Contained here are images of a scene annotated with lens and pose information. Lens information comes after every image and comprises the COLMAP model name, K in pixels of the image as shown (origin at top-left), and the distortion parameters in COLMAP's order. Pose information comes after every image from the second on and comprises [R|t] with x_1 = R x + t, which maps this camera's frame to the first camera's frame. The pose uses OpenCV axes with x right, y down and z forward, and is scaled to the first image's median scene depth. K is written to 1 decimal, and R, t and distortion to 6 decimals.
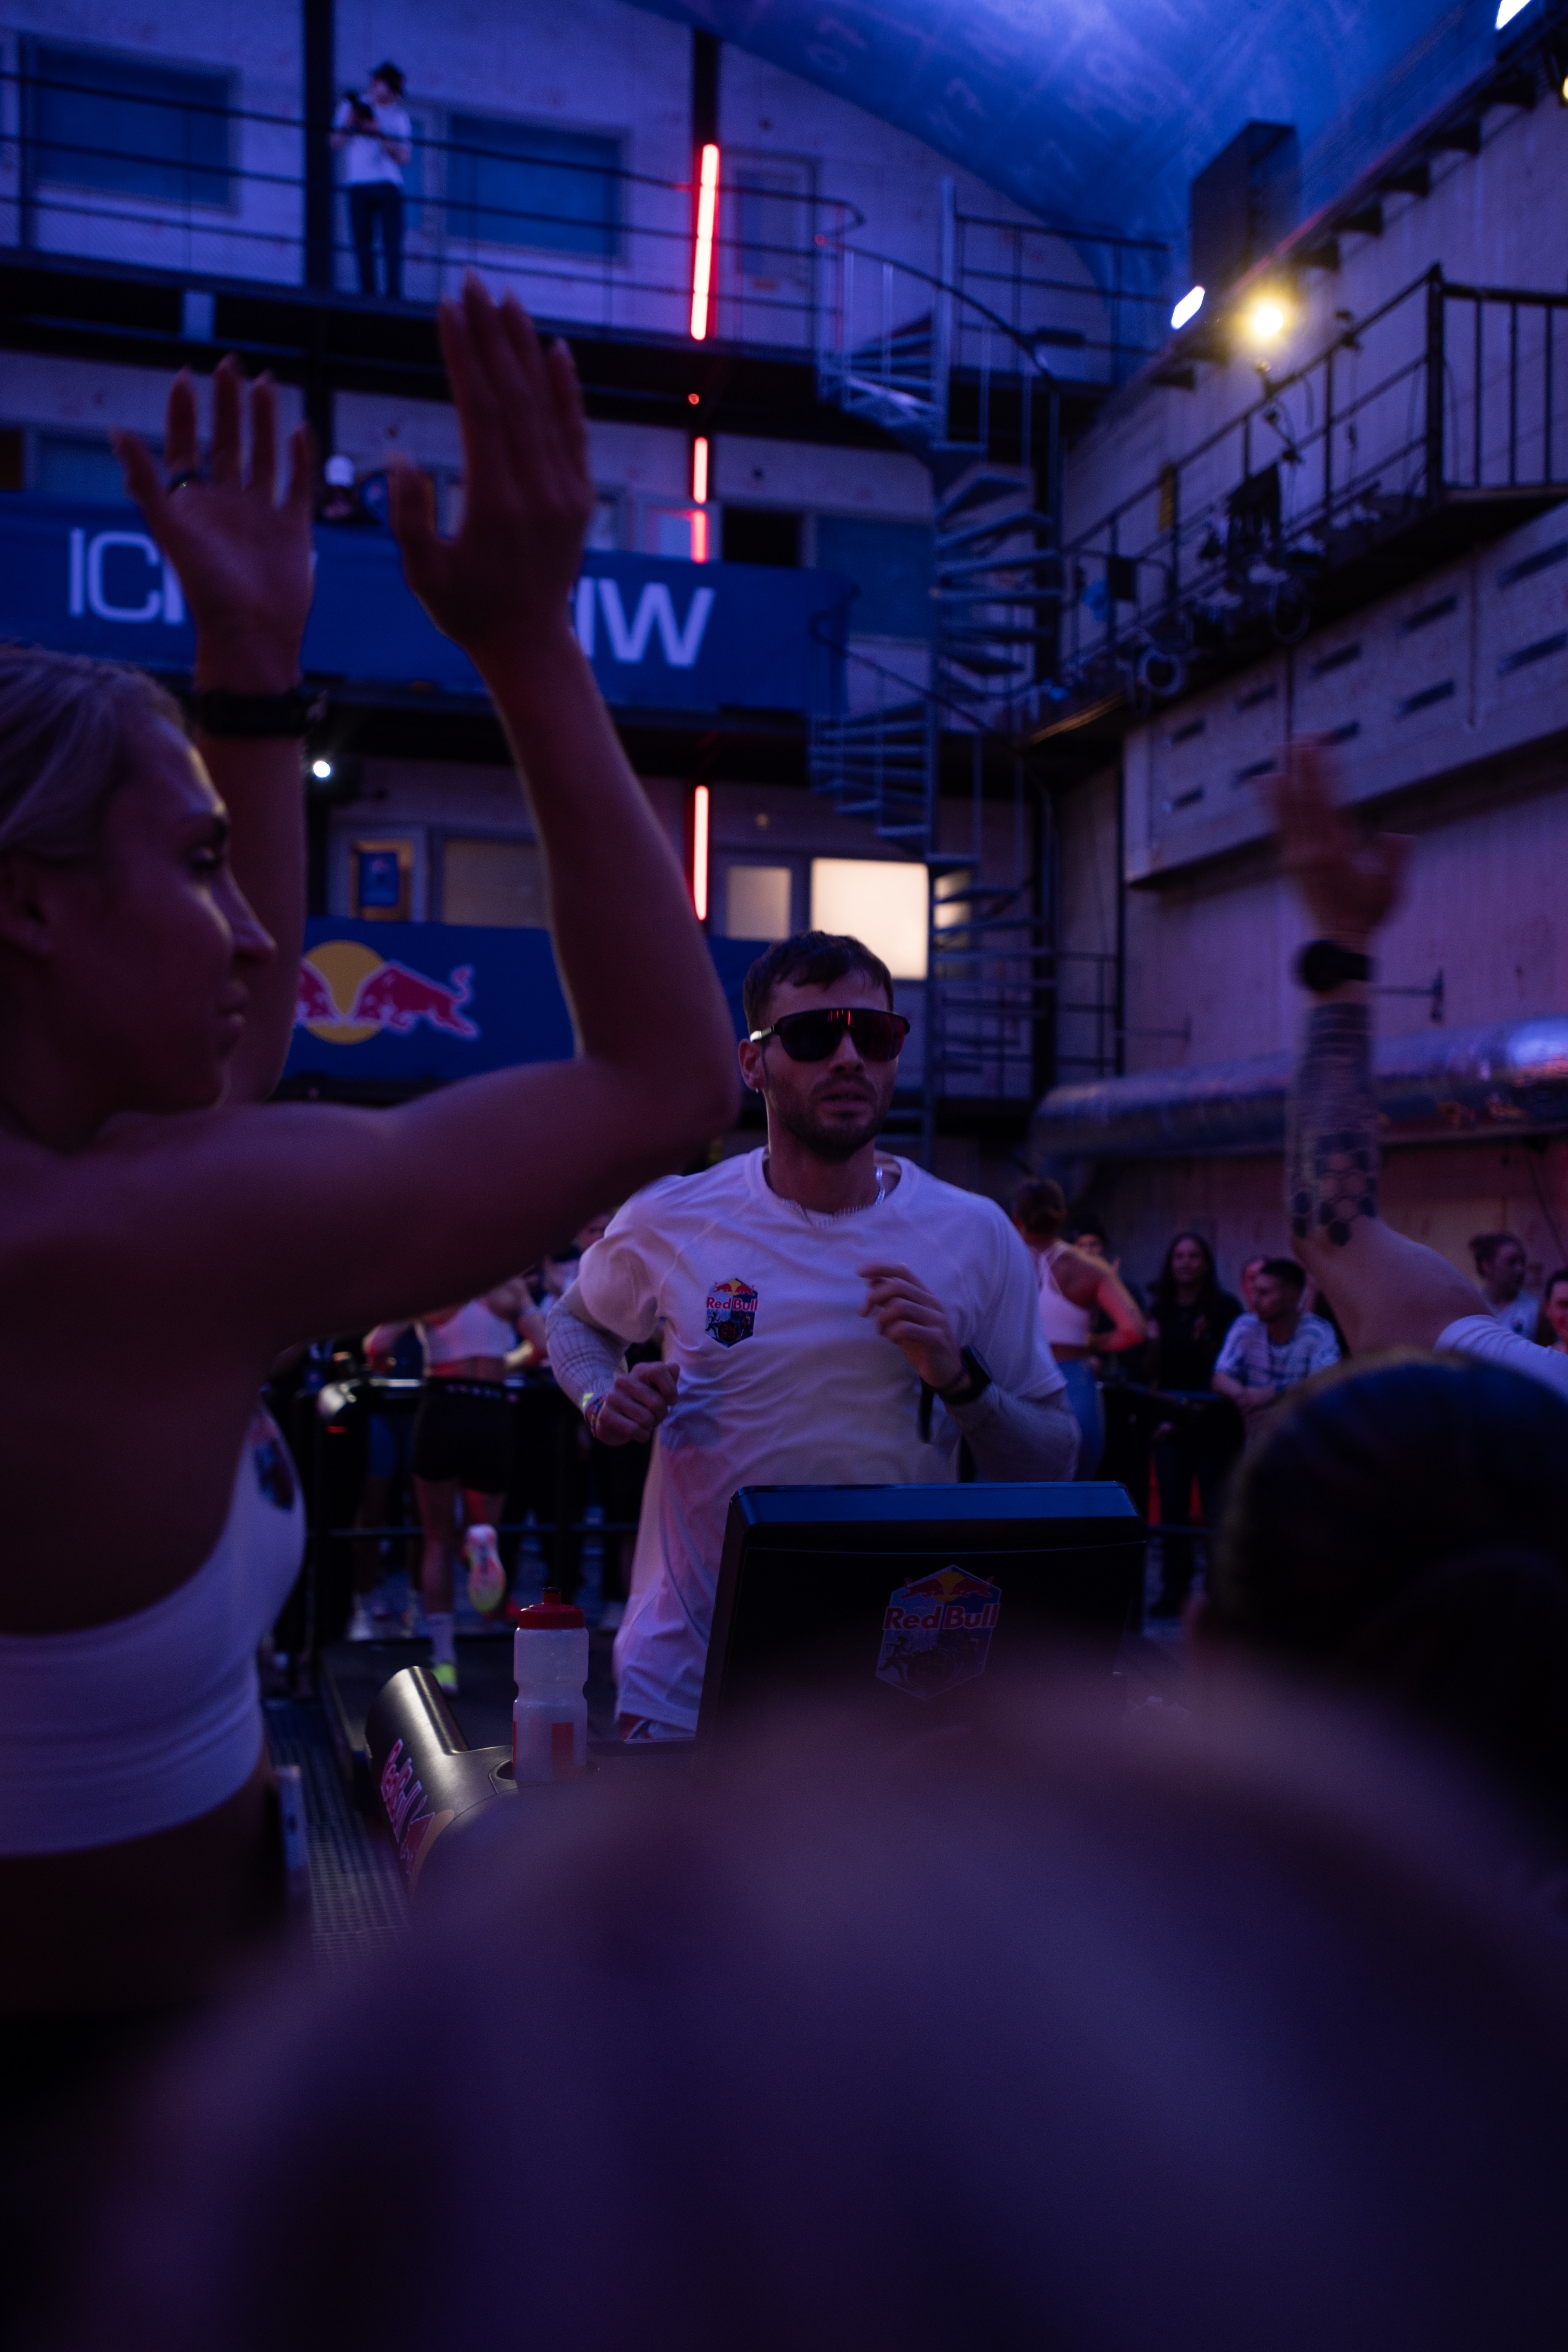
lens RADIAL K [[2206.5, 0, 783.7], [0, 2206.5, 1173.1], [0, 0, 1]] dist [0.060663, 0.000000]
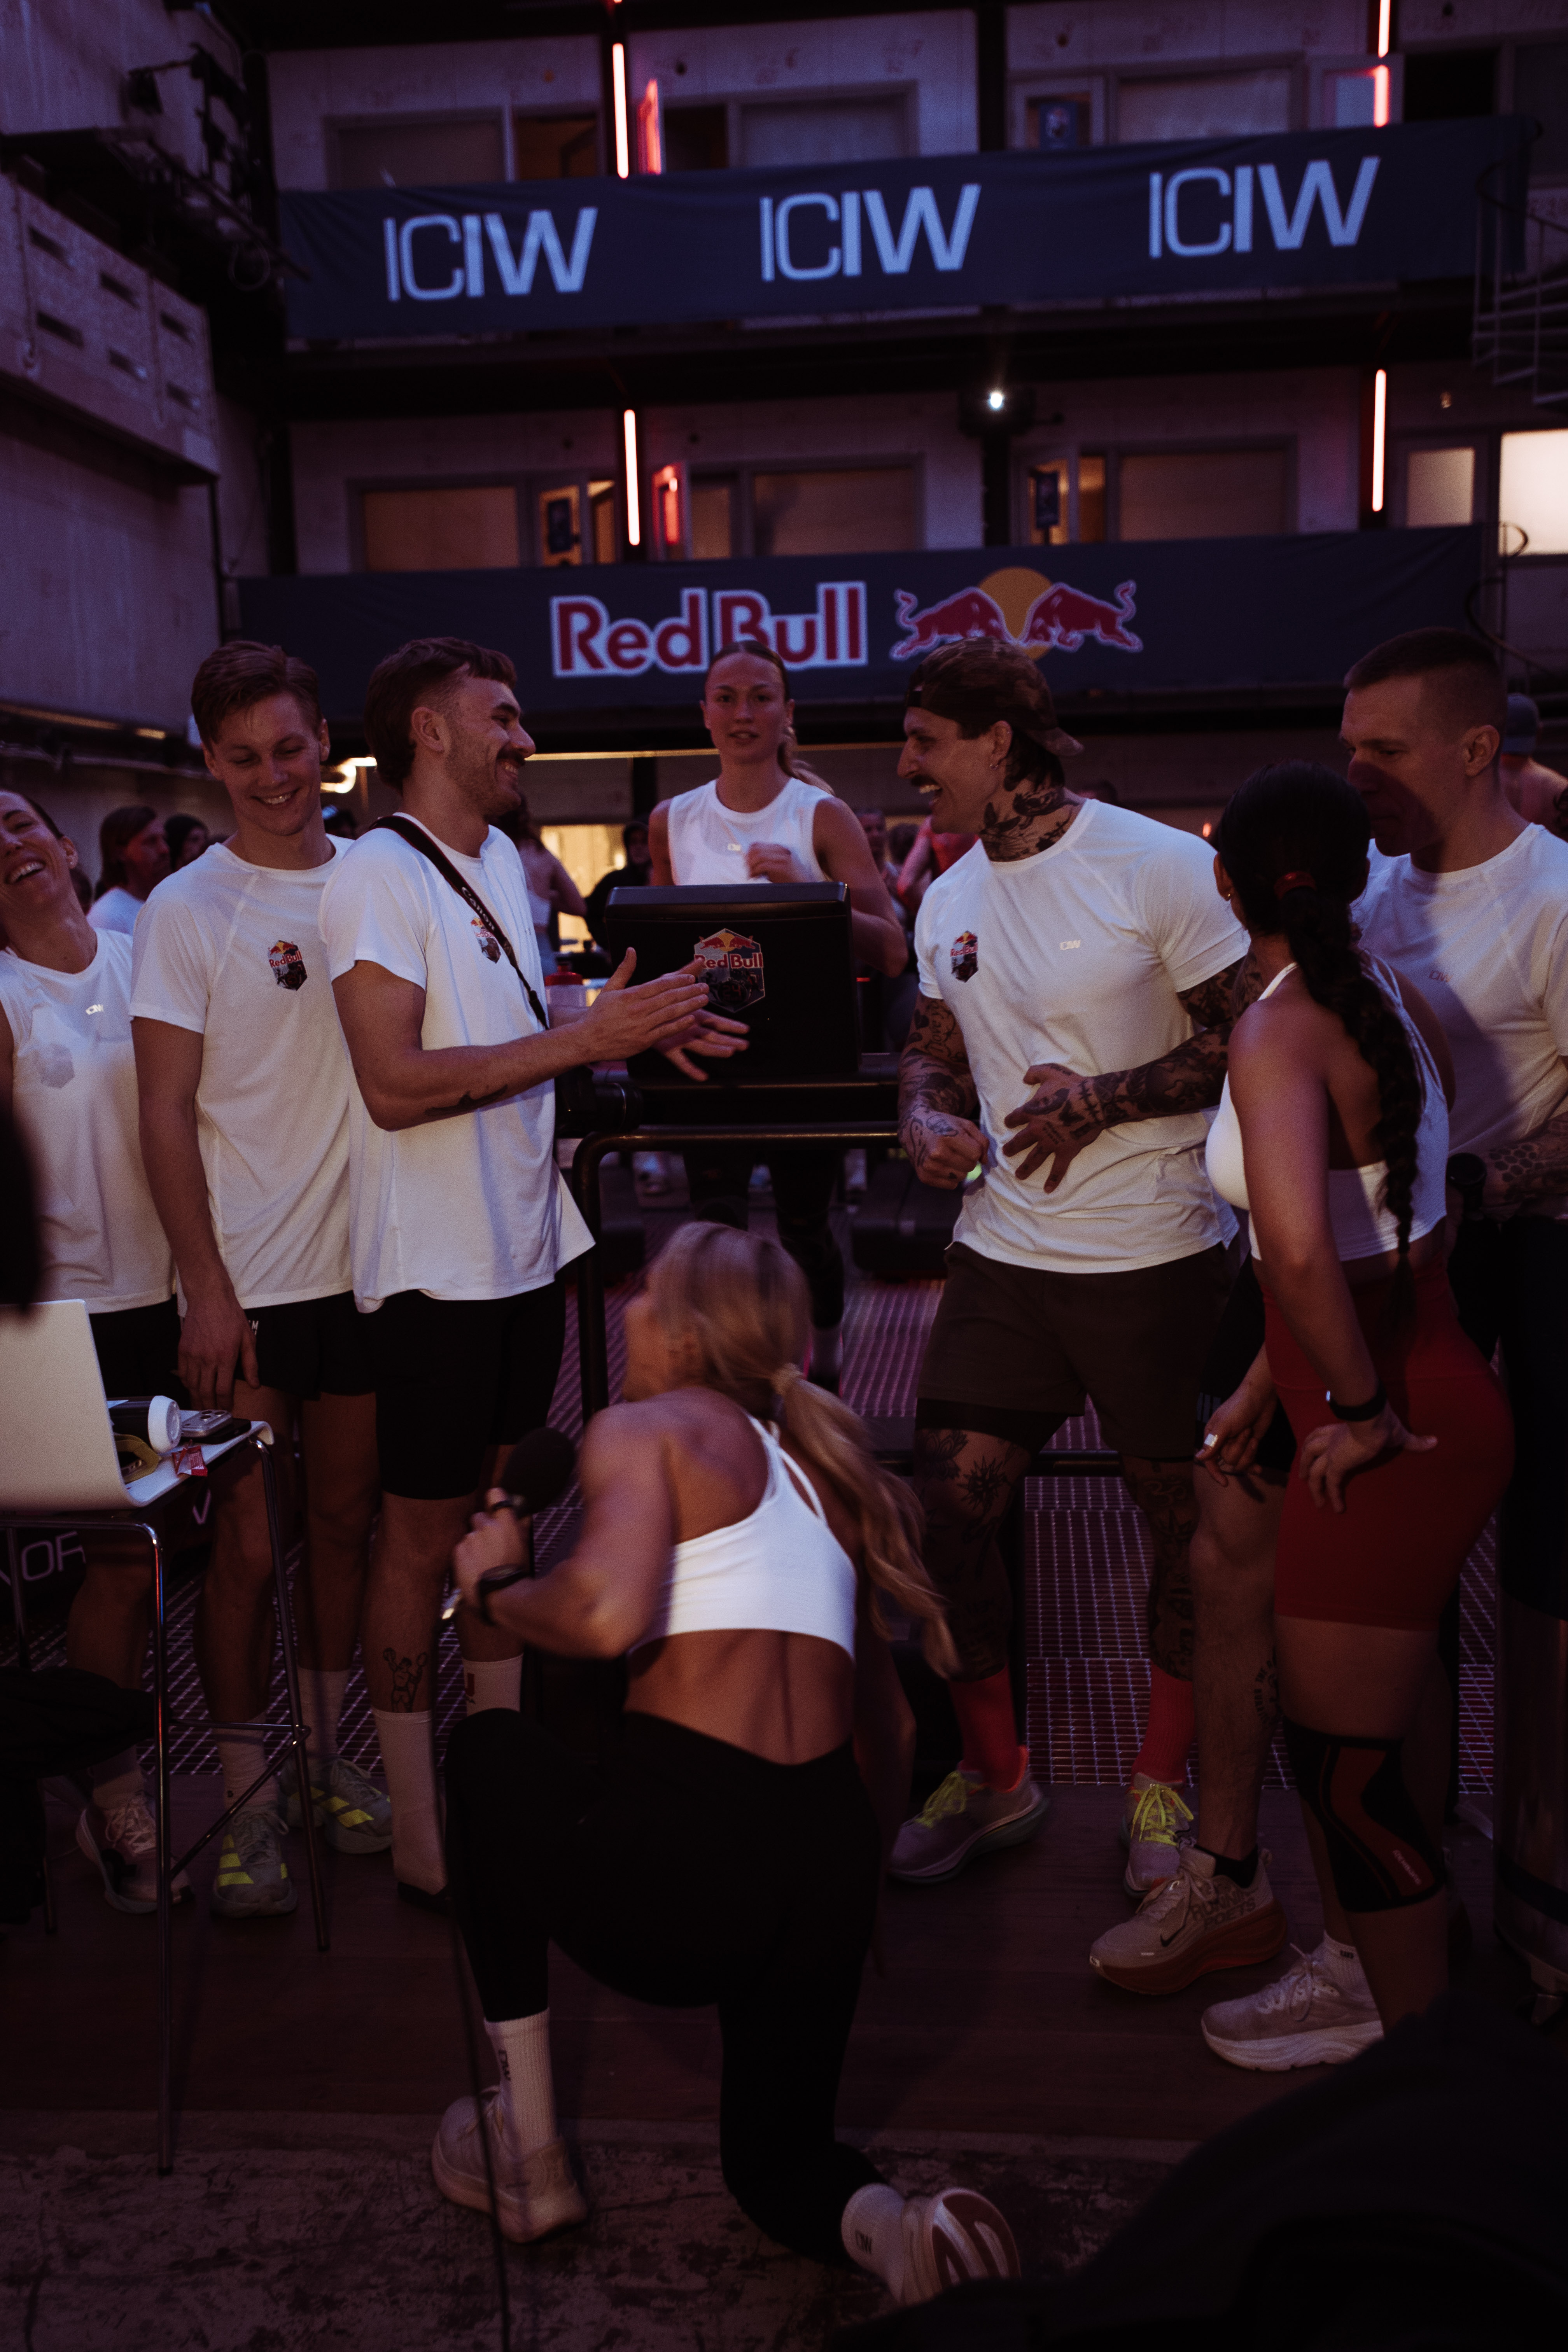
lens RADIAL K [[2206.5, 0, 808.5], [0, 2206.5, 1182.4], [0, 0, 1]] dist [0.060663, 0.000000]
pose [[0.935094, 0.012384, -0.354183, 0.090984], [0.047626, 0.985933, 0.160211, 0.012011], [0.351185, -0.166681, 0.921351, -0.076112]]
